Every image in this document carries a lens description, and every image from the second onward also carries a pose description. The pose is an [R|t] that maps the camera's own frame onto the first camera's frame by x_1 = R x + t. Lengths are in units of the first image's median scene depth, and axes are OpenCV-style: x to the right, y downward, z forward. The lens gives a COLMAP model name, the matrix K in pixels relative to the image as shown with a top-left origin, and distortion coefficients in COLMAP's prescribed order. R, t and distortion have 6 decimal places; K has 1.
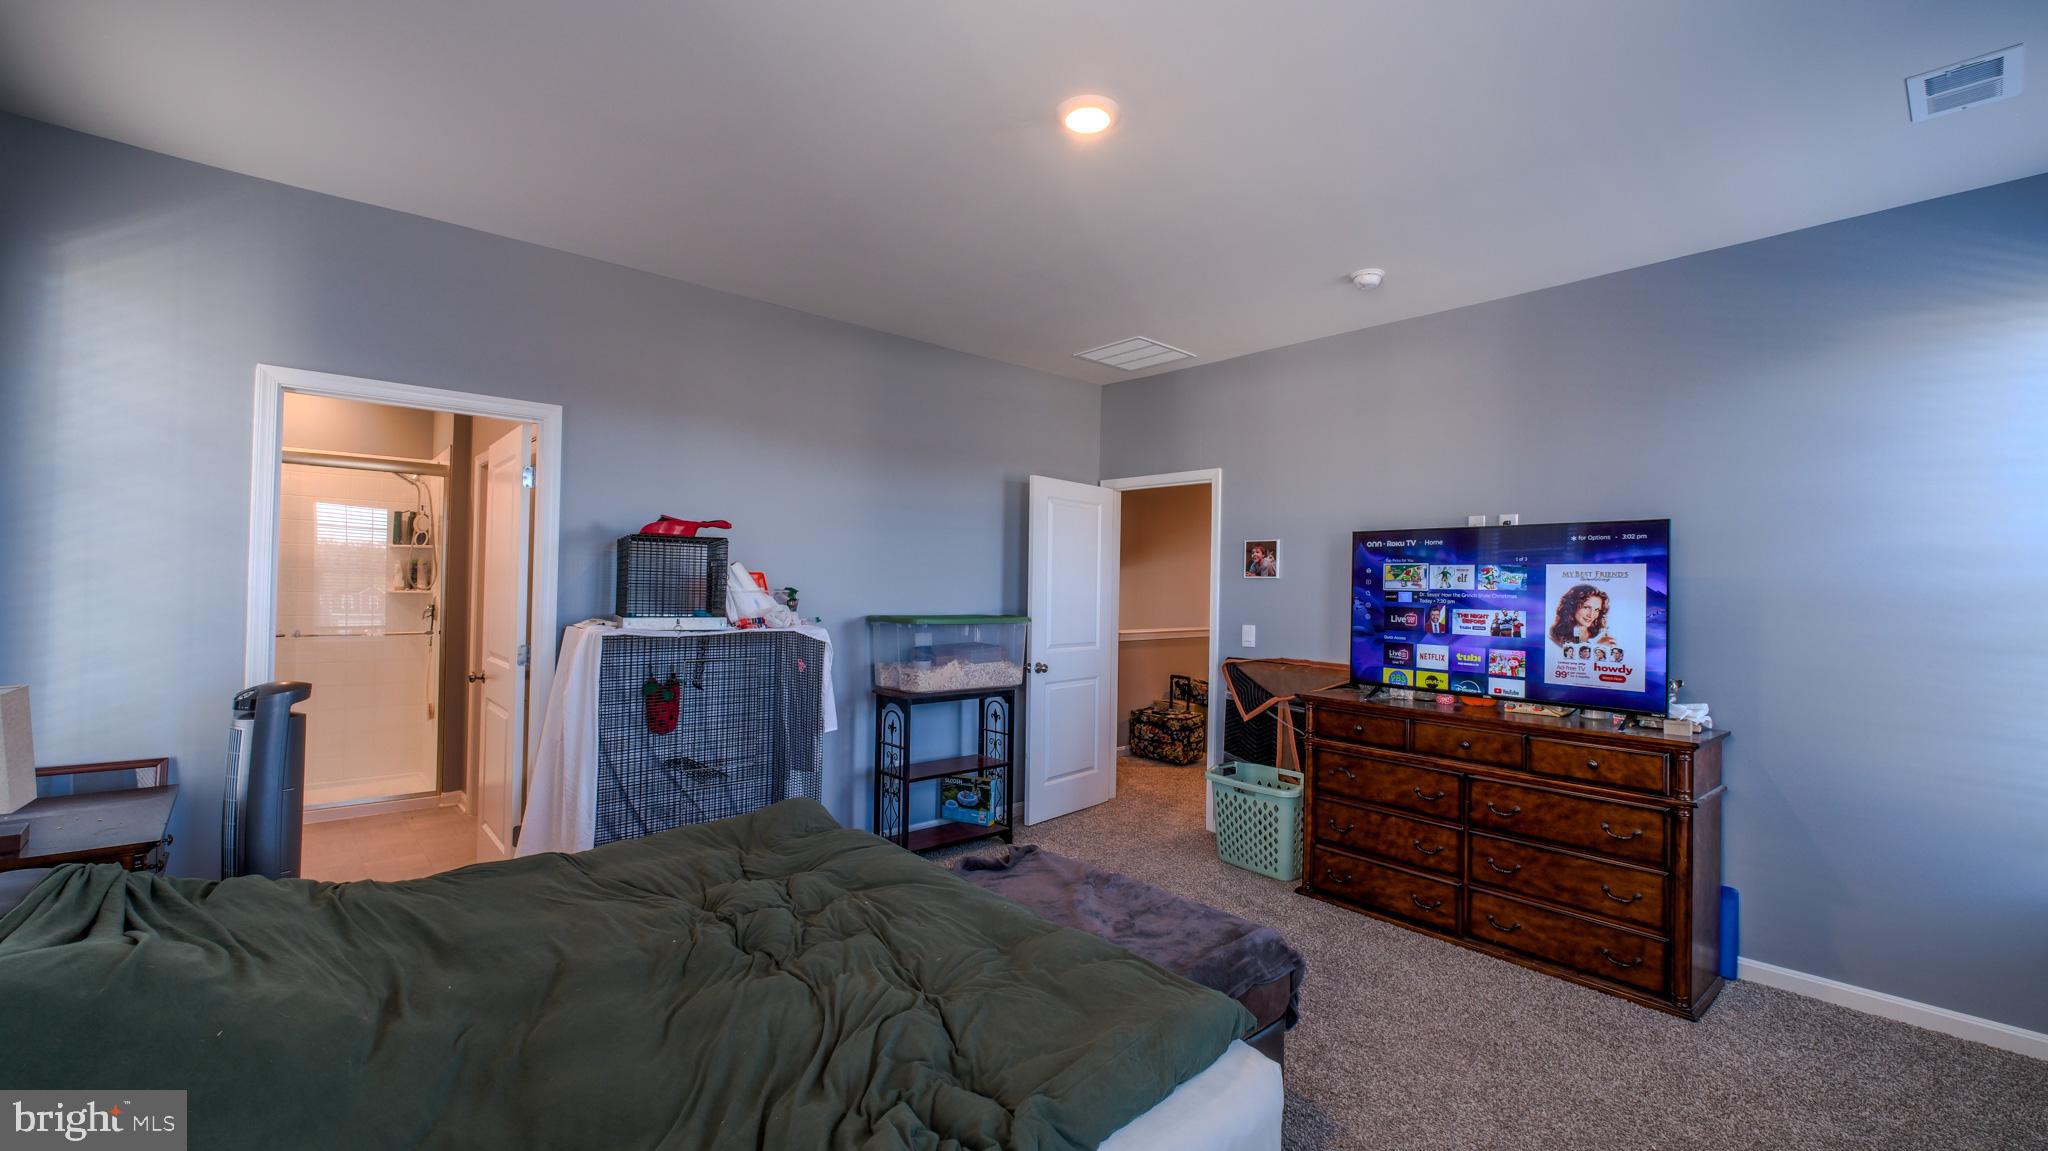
lens RADIAL K [[847.9, 0, 1010.2], [0, 847.9, 573.4], [0, 0, 1]] dist [0.000895, 0.000218]
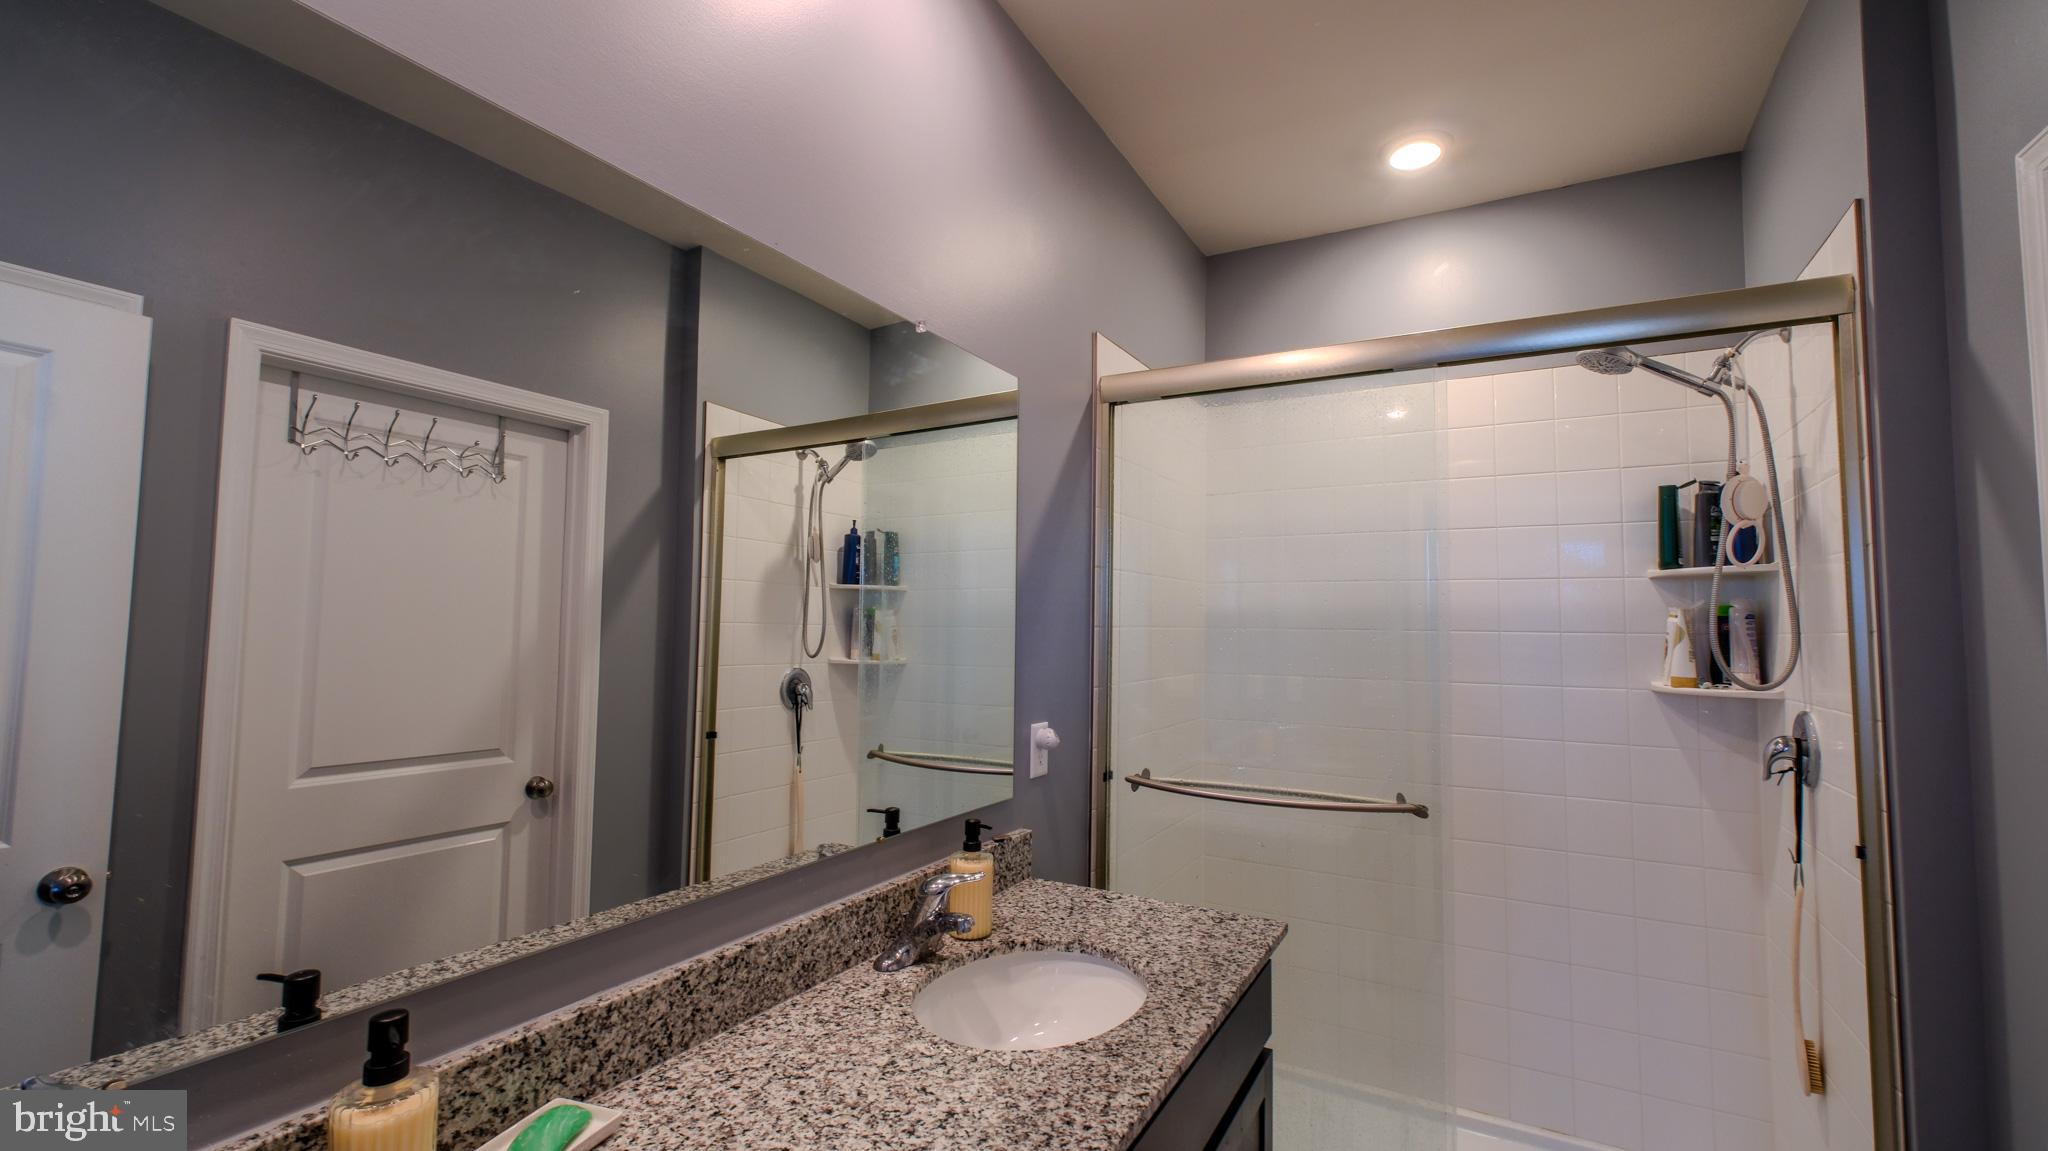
lens RADIAL K [[847.9, 0, 1027.6], [0, 847.9, 574.5], [0, 0, 1]] dist [0.000895, 0.000218]
pose [[0.337463, -0.074987, -0.938347, -0.463520], [0.007660, 0.997008, -0.076920, -0.003834], [0.941308, 0.018770, 0.337028, 0.598382]]
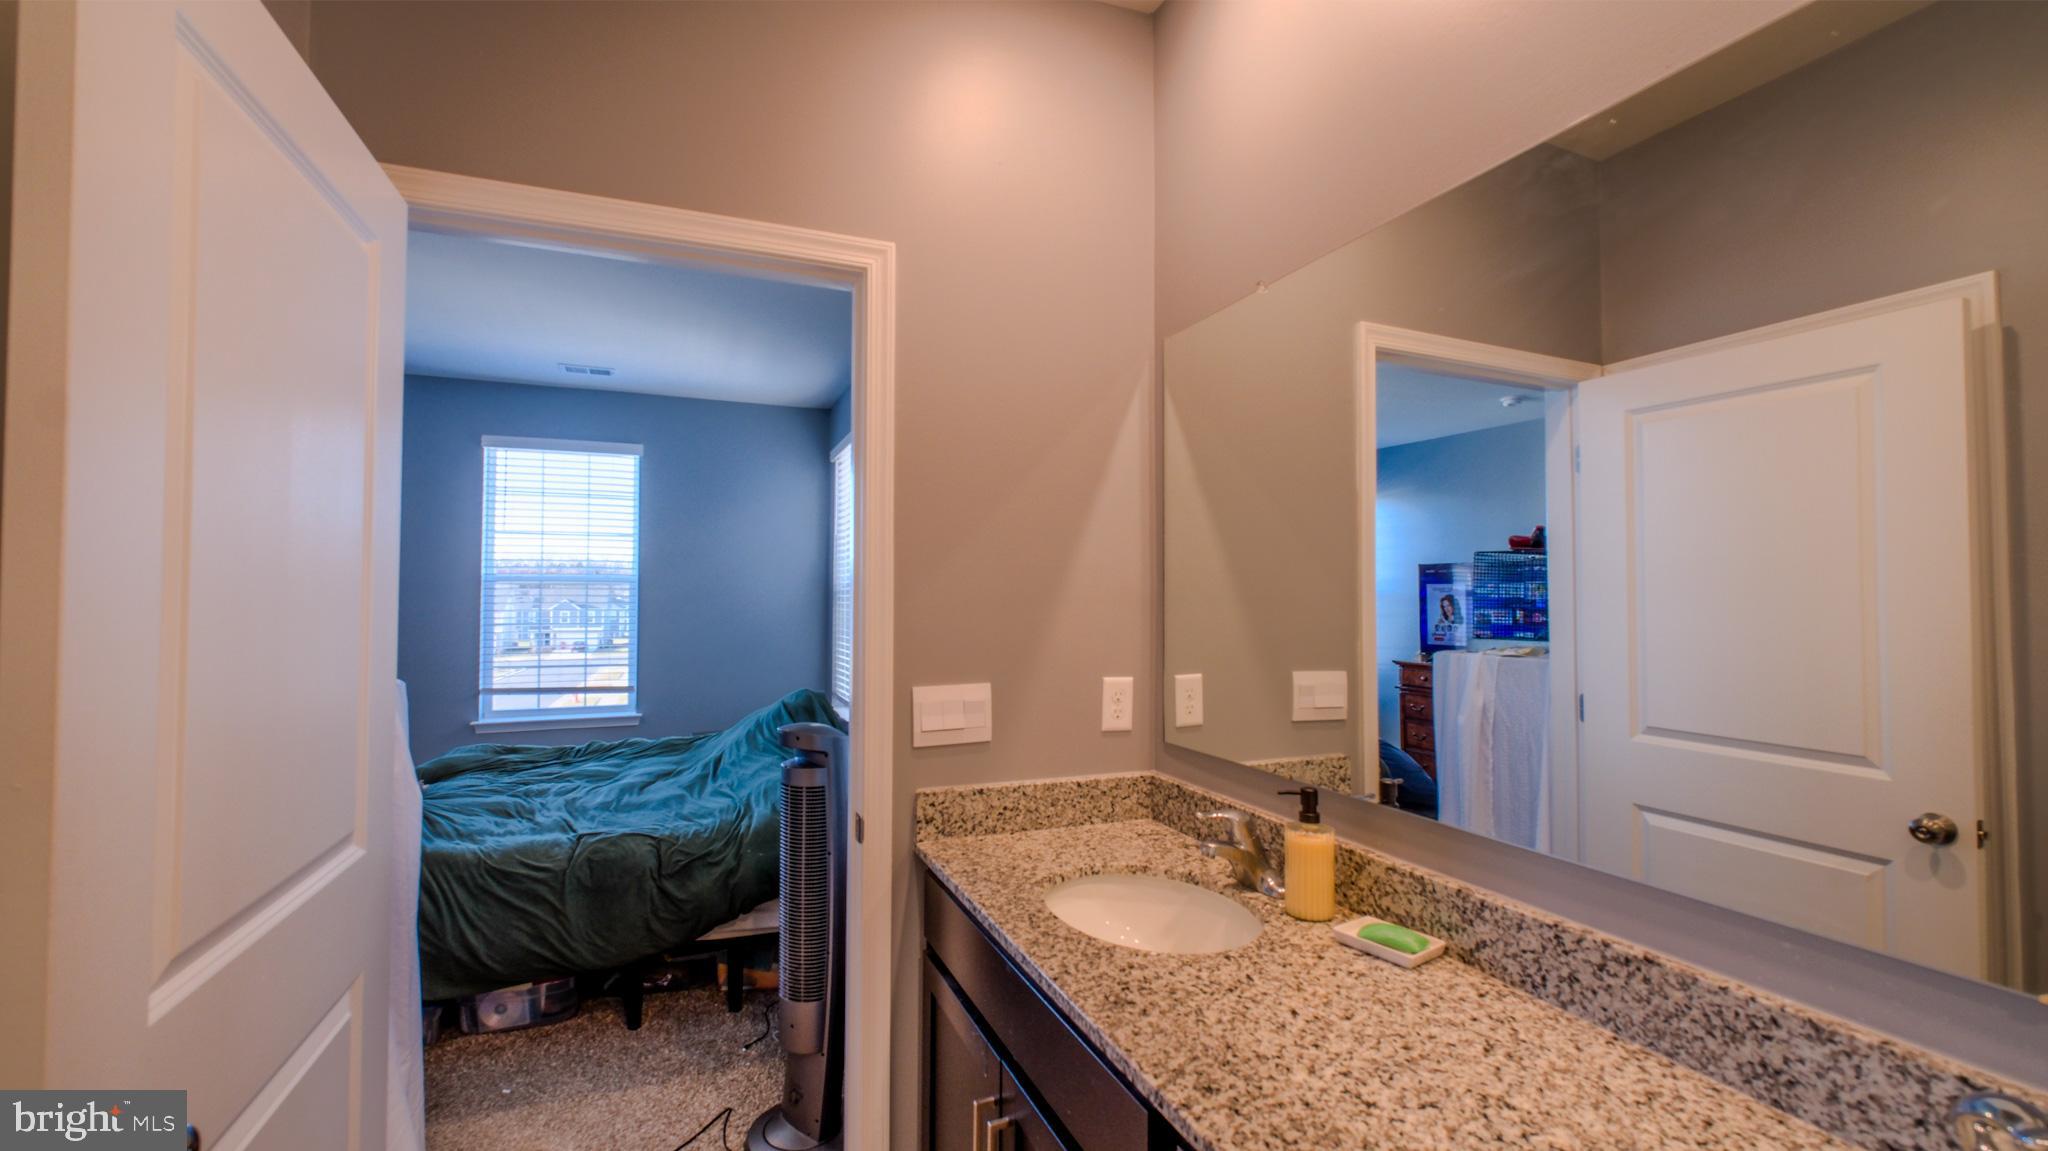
lens RADIAL K [[847.9, 0, 1007.4], [0, 847.9, 584.7], [0, 0, 1]] dist [0.000895, 0.000218]
pose [[-0.944047, -0.019066, 0.329259, -0.627120], [-0.030301, 0.999119, -0.029025, 0.005592], [-0.328415, -0.037378, -0.943794, 0.813653]]
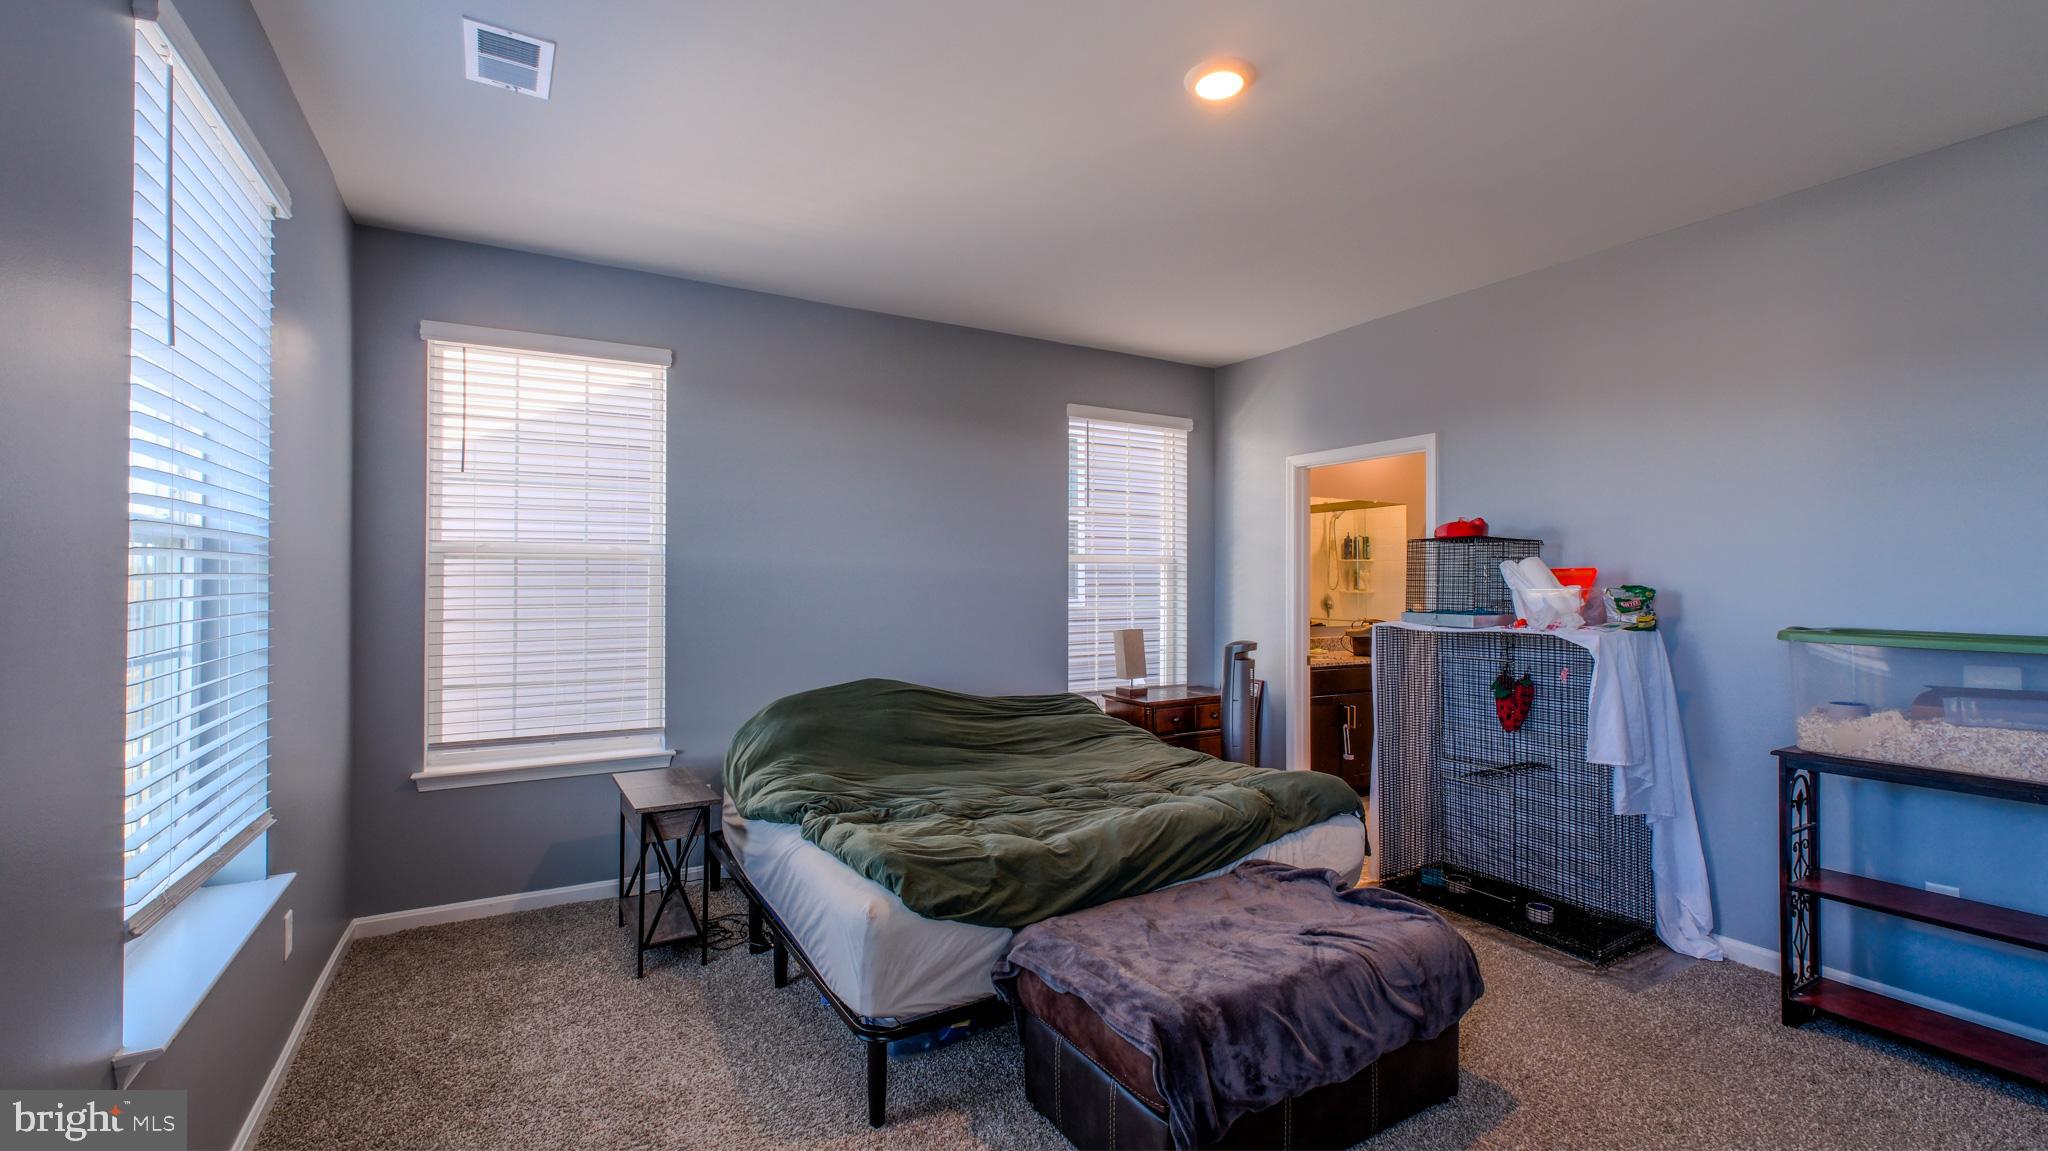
lens RADIAL K [[847.9, 0, 1024.7], [0, 847.9, 570.4], [0, 0, 1]] dist [0.000895, 0.000218]
pose [[-0.186772, -0.030650, -0.981925, 0.454803], [0.006450, 0.999453, -0.032424, 0.017781], [0.982382, -0.012389, -0.186472, 0.410456]]
